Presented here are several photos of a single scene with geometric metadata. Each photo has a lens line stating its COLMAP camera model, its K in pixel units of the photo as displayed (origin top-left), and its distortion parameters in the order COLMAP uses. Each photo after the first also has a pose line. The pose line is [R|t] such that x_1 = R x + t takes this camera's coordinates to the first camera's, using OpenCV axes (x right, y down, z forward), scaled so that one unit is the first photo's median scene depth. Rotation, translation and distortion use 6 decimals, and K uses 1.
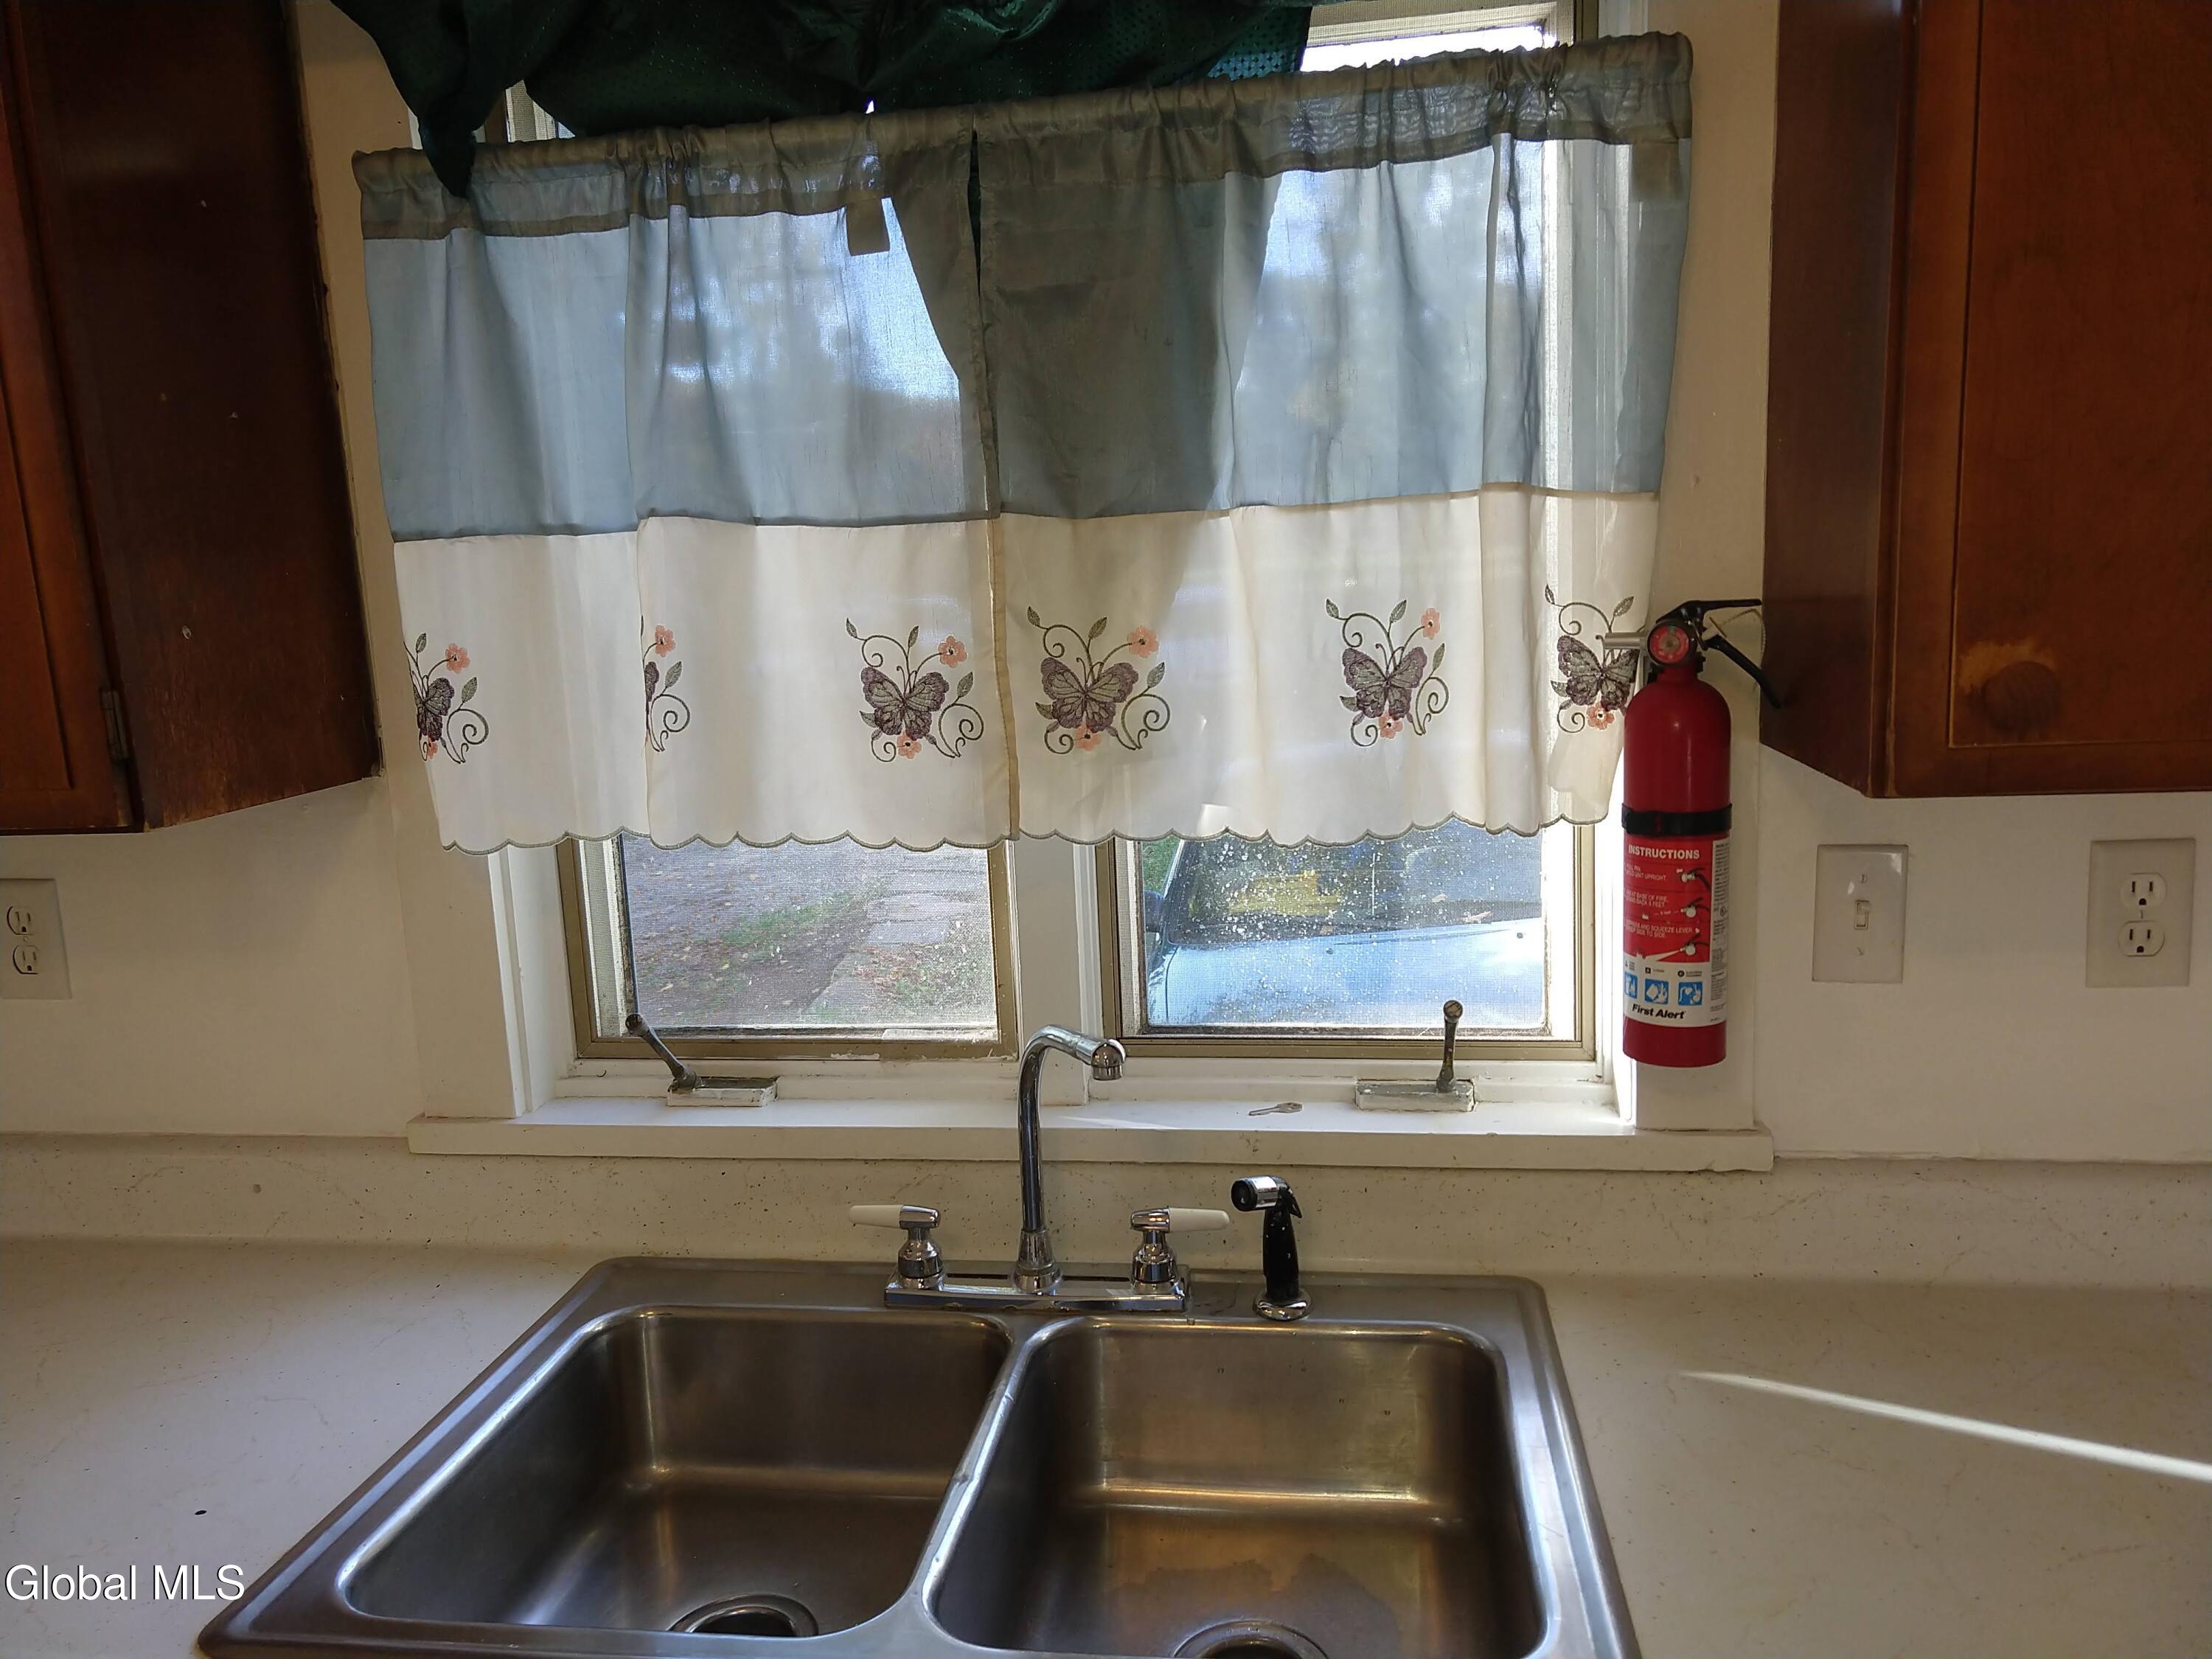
lens RADIAL K [[1600.7, 0, 1101.1], [0, 1600.7, 842.0], [0, 0, 1]] dist [0.004877, 0.001406]
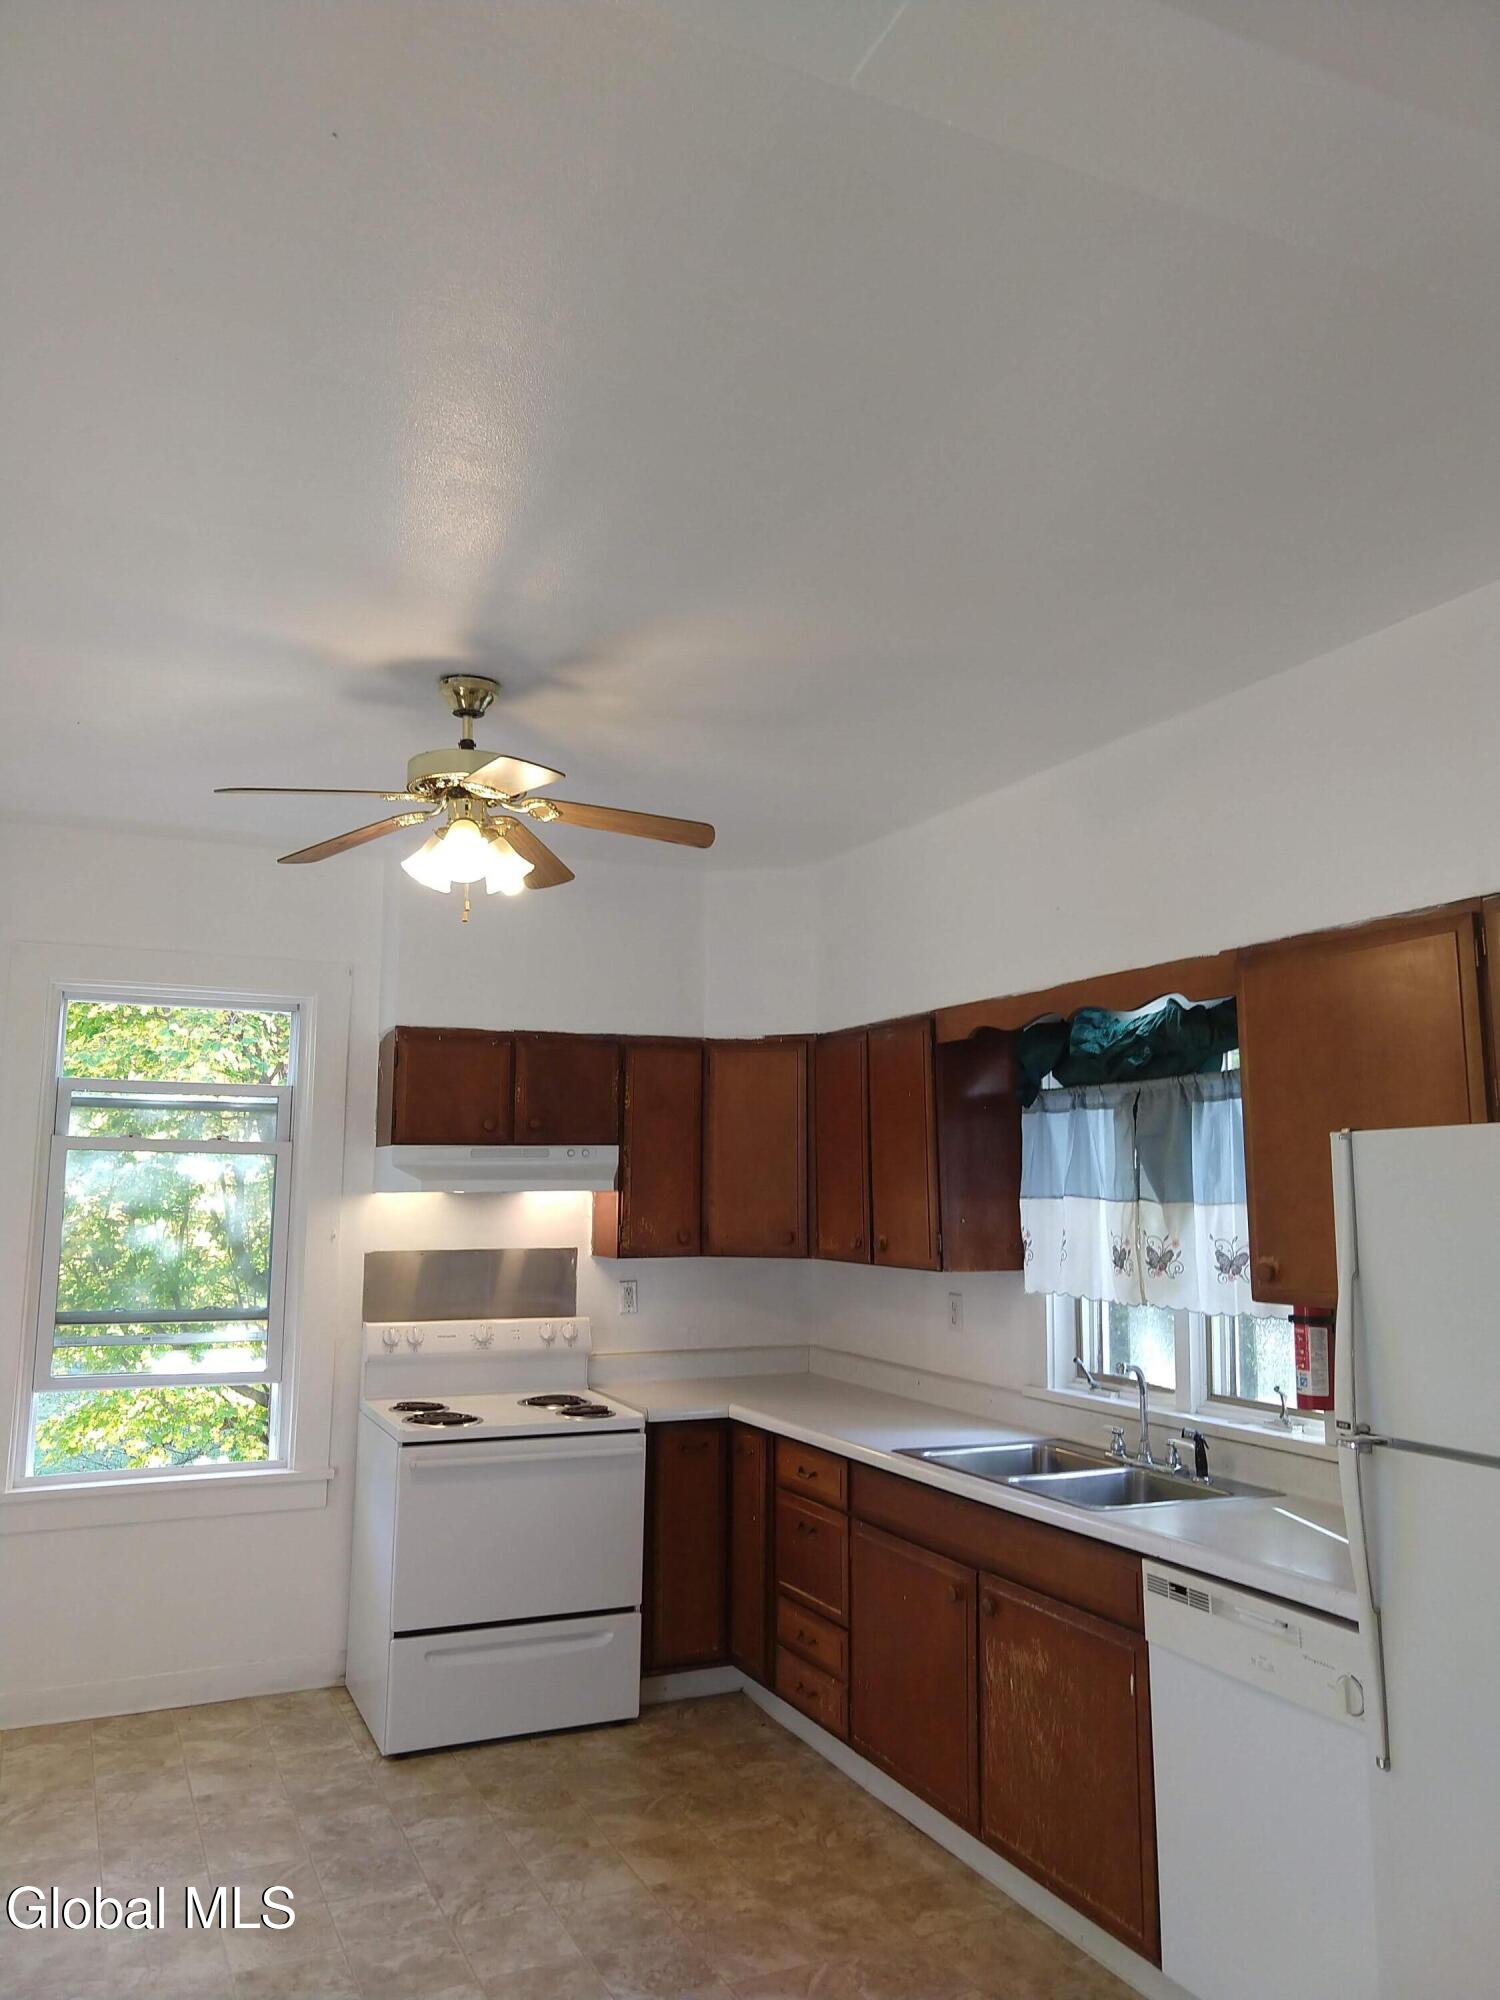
lens RADIAL K [[1447.2, 0, 749.3], [0, 1447.2, 1004.8], [0, 0, 1]] dist [0.004877, 0.001406]
pose [[0.558273, -0.060414, -0.827455, 1.913692], [-0.170836, 0.967602, -0.185907, 0.090280], [0.811878, 0.245146, 0.529865, -1.272000]]
